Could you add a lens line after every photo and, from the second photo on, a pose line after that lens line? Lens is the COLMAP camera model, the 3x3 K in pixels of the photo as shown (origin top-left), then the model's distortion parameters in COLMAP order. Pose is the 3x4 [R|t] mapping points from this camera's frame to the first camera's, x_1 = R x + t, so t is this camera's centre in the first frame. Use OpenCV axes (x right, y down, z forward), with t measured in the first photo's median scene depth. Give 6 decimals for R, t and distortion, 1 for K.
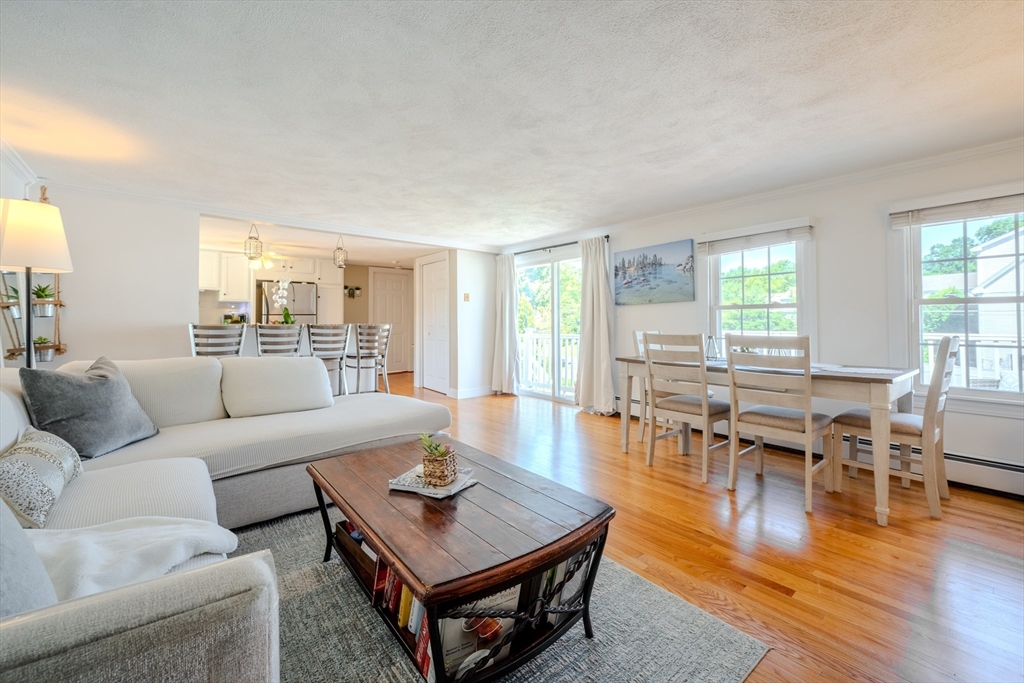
lens RADIAL K [[404.4, 0, 524.8], [0, 404.4, 314.3], [0, 0, 1]] dist [0.000279, 0.000301]
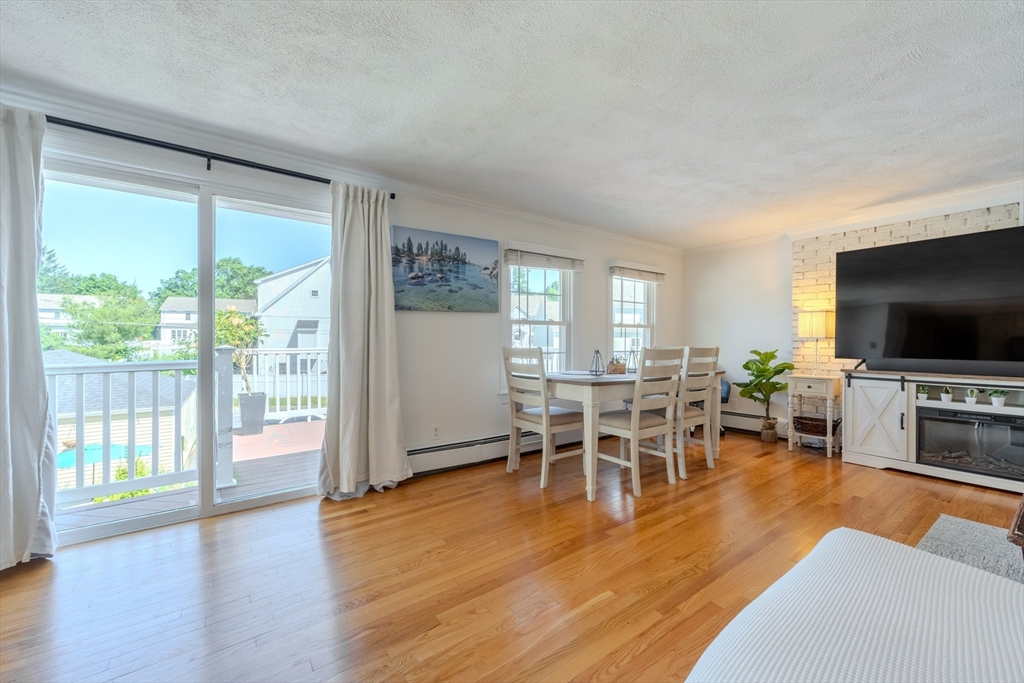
lens RADIAL K [[404.4, 0, 496.7], [0, 404.4, 340.4], [0, 0, 1]] dist [0.000279, 0.000301]
pose [[0.091639, -0.000124, 0.995792, -0.398719], [-0.021550, 0.999766, 0.002108, 0.022283], [-0.995559, -0.021653, 0.091615, 0.798108]]
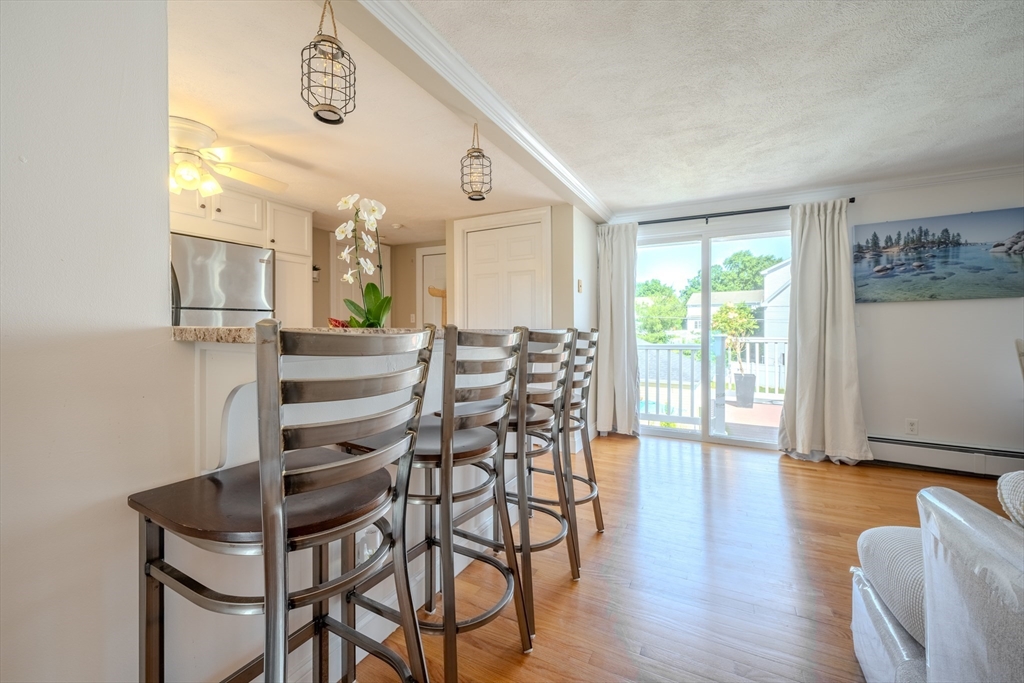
lens RADIAL K [[404.4, 0, 529.8], [0, 404.4, 334.1], [0, 0, 1]] dist [0.000279, 0.000301]
pose [[0.915678, -0.008064, 0.401832, -0.570920], [-0.004362, 0.999540, 0.029998, 0.013361], [-0.401889, -0.029222, 0.915222, 0.604496]]
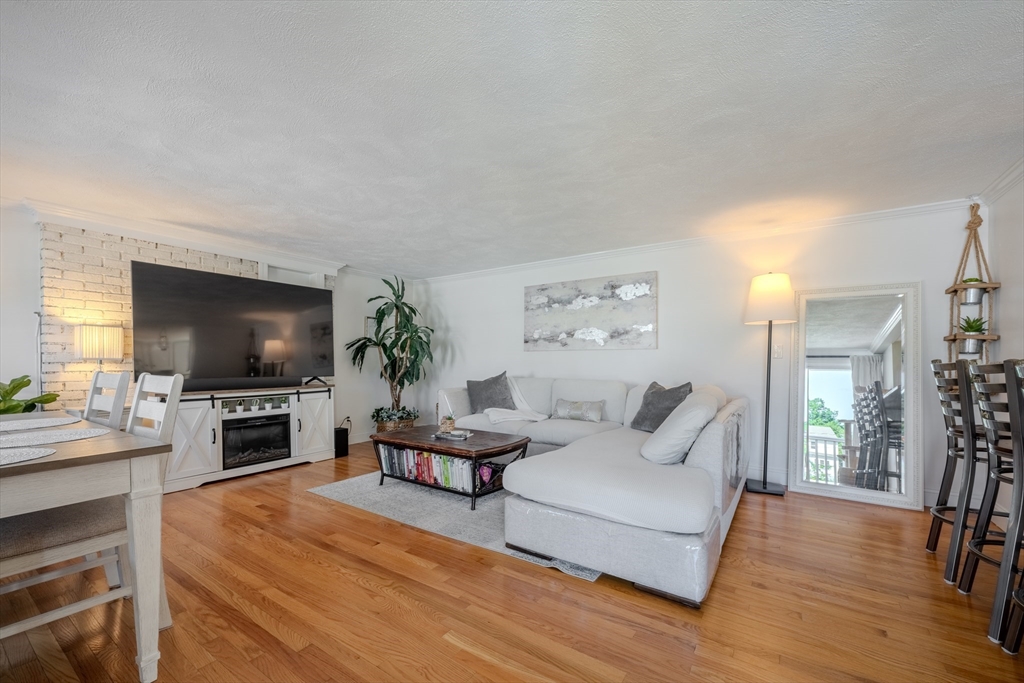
lens RADIAL K [[404.4, 0, 543.0], [0, 404.4, 367.0], [0, 0, 1]] dist [0.000279, 0.000301]
pose [[-0.952737, 0.002907, -0.303783, -0.003111], [0.005439, 0.999957, -0.007491, 0.027255], [0.303748, -0.008789, -0.952712, 1.071315]]
